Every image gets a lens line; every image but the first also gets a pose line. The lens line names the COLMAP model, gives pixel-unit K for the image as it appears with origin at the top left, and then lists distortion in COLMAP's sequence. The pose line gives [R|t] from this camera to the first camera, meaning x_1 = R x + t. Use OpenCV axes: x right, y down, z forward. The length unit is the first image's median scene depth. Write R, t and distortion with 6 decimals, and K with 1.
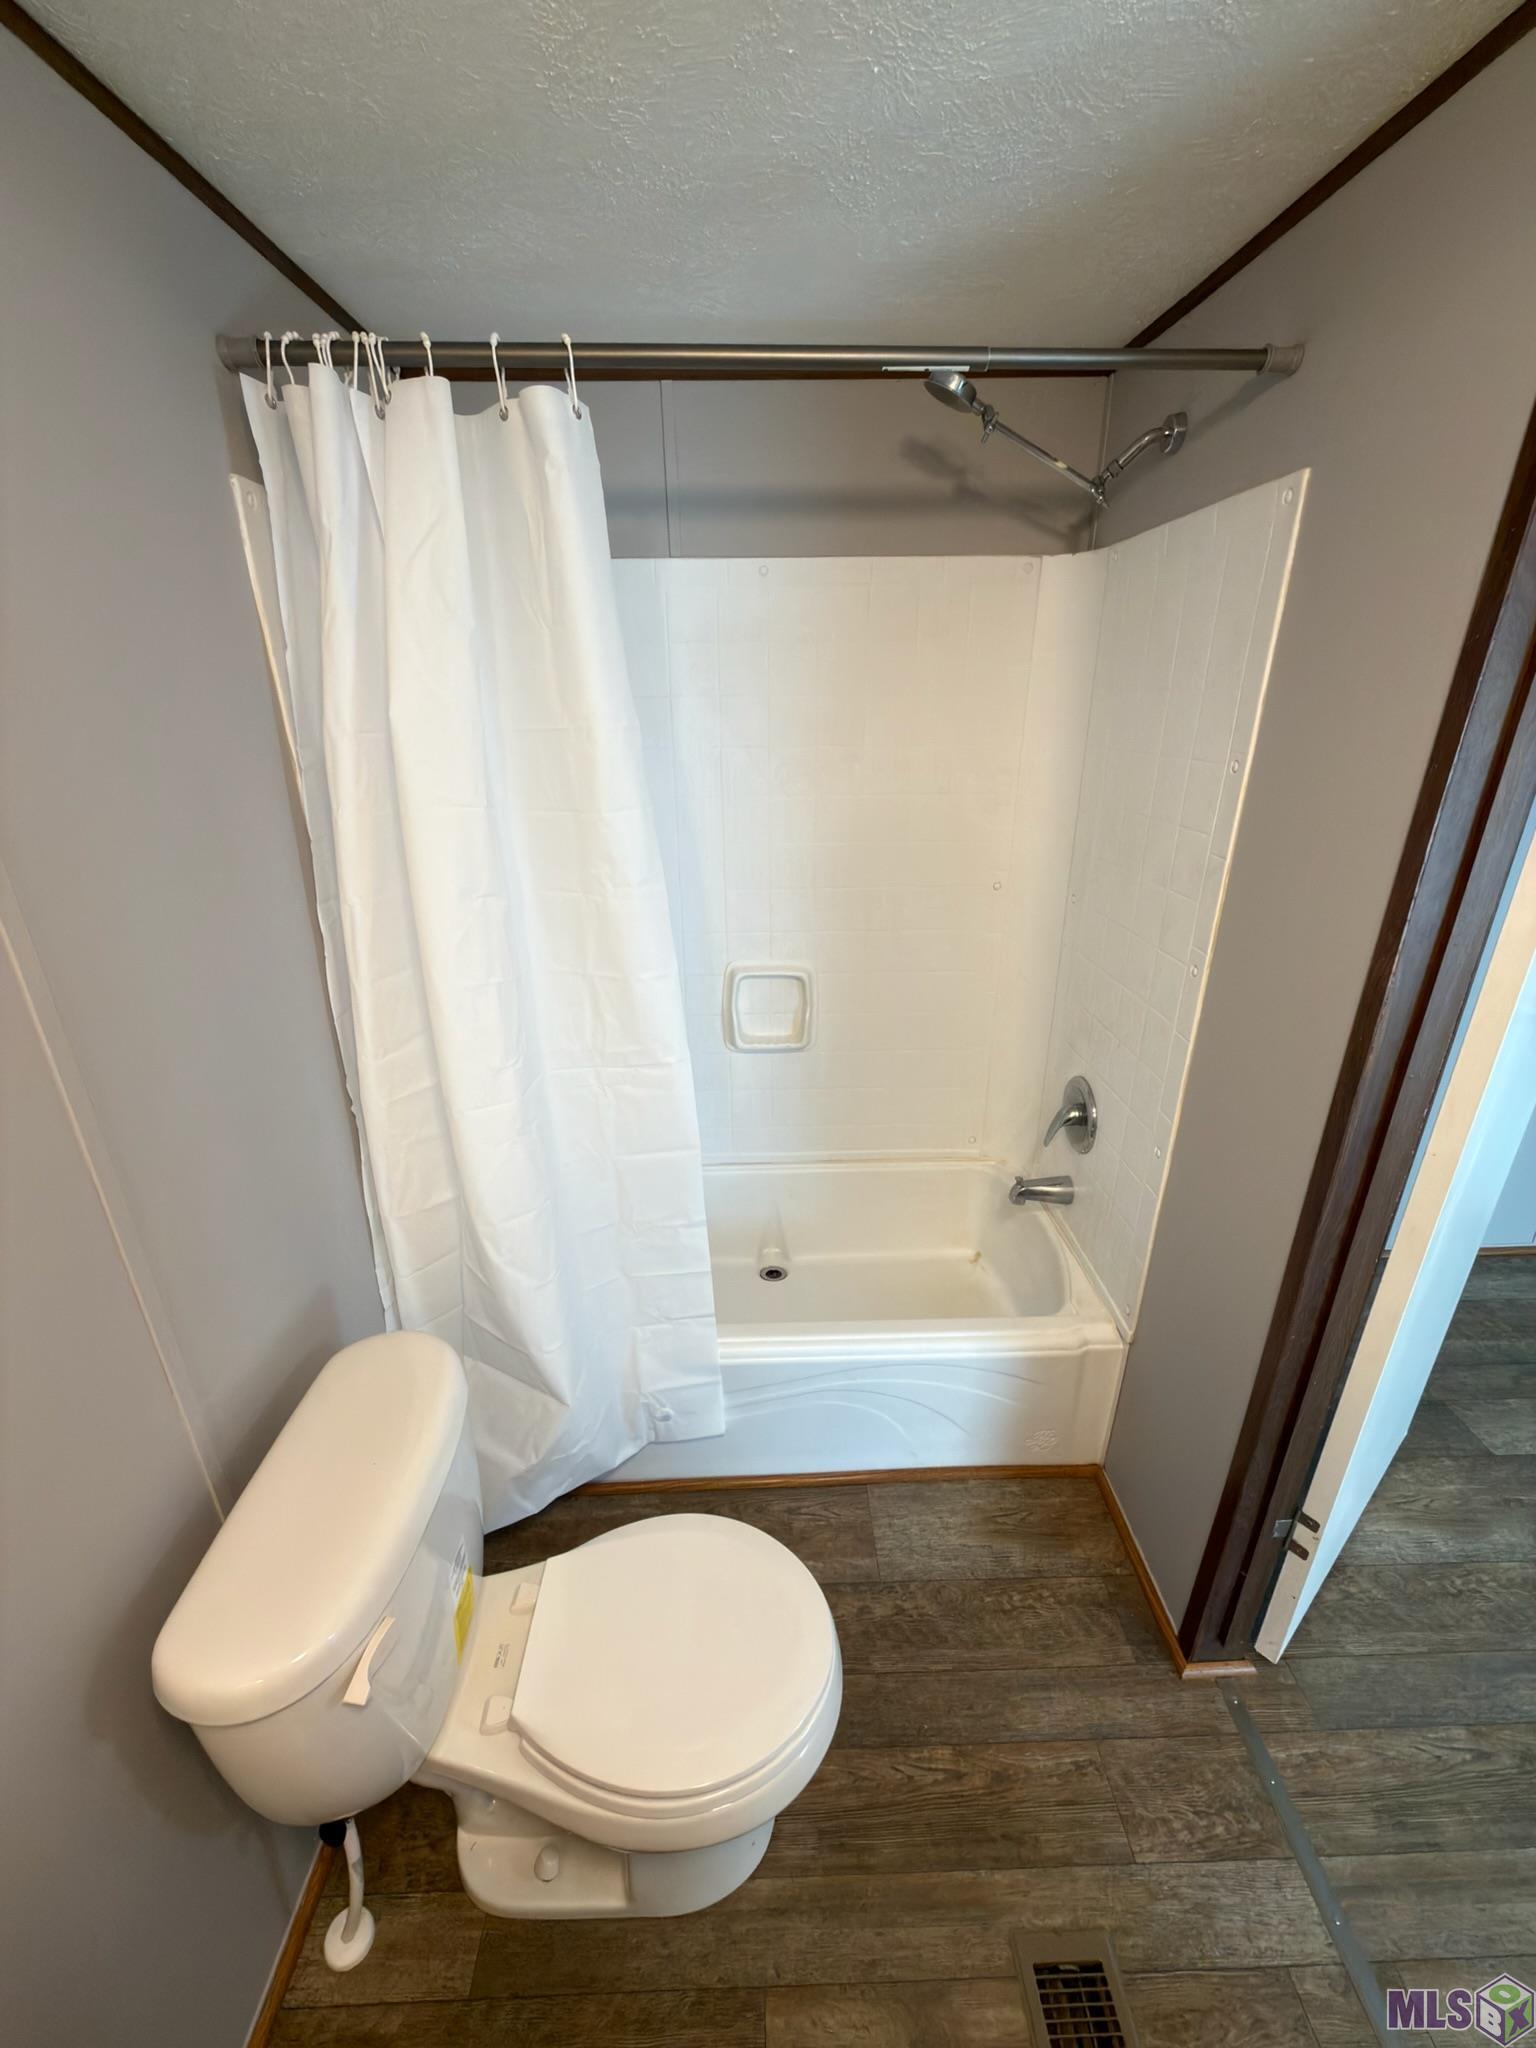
lens RADIAL K [[809.1, 0, 771.5], [0, 809.1, 1034.1], [0, 0, 1]] dist [-0.001156, 0.000062]
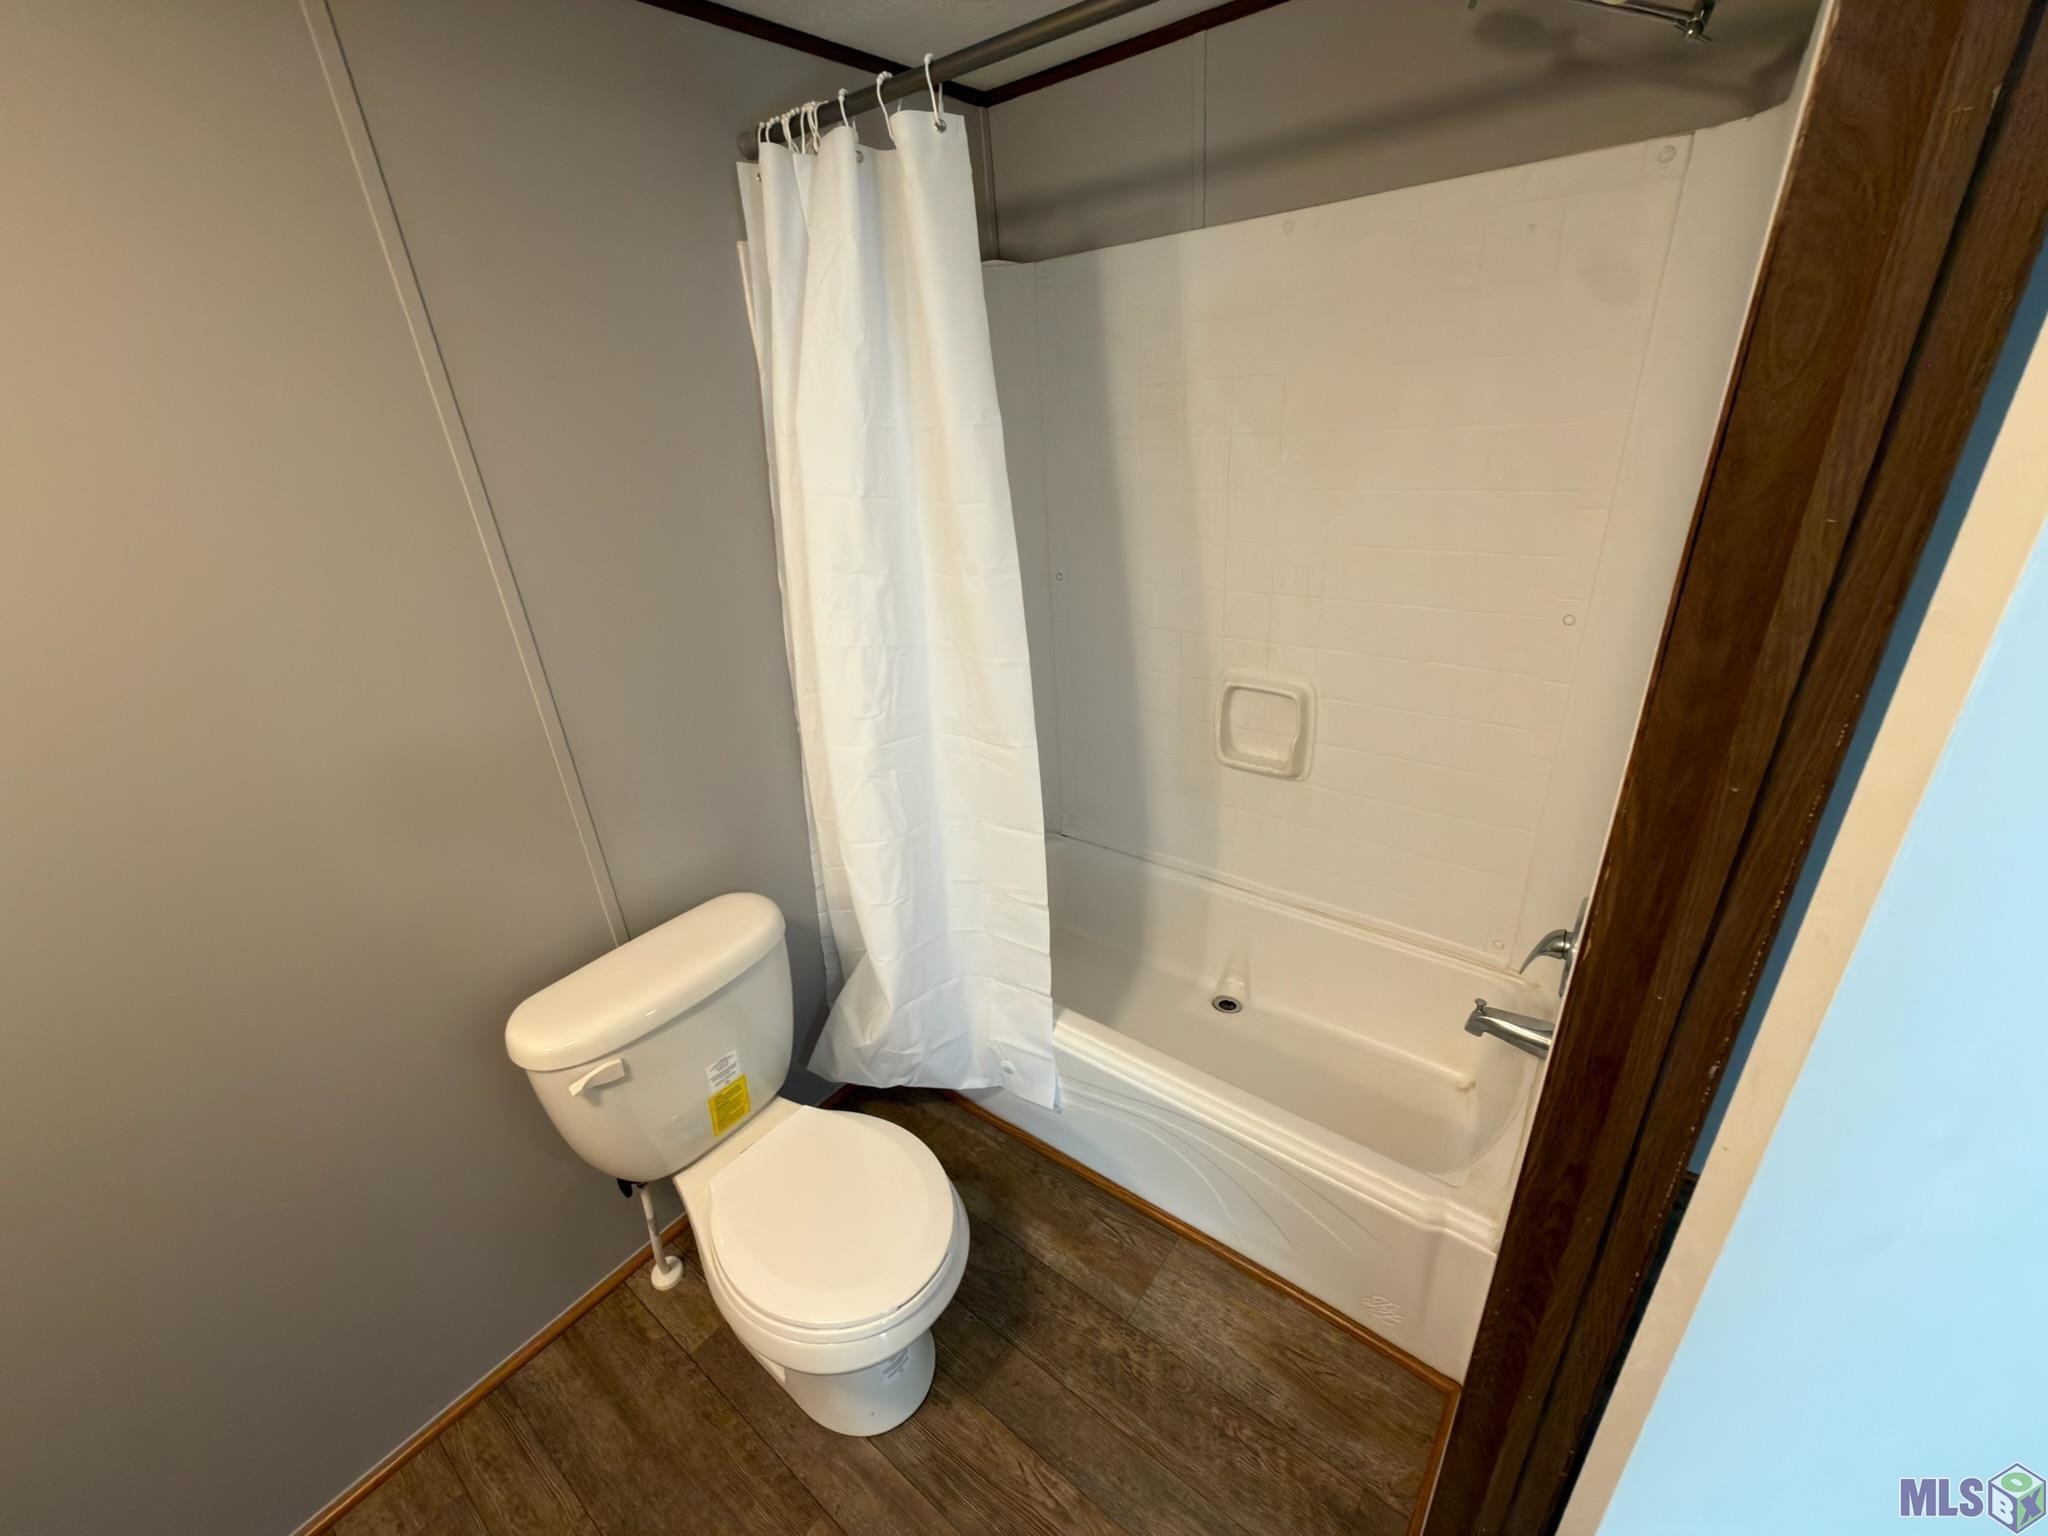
lens RADIAL K [[809.1, 0, 1033.1], [0, 809.1, 780.8], [0, 0, 1]] dist [-0.001156, 0.000062]
pose [[0.771740, 0.229892, -0.592930, 0.477094], [-0.188758, 0.973161, 0.131634, -0.059039], [0.607278, 0.010333, 0.794422, 0.157274]]
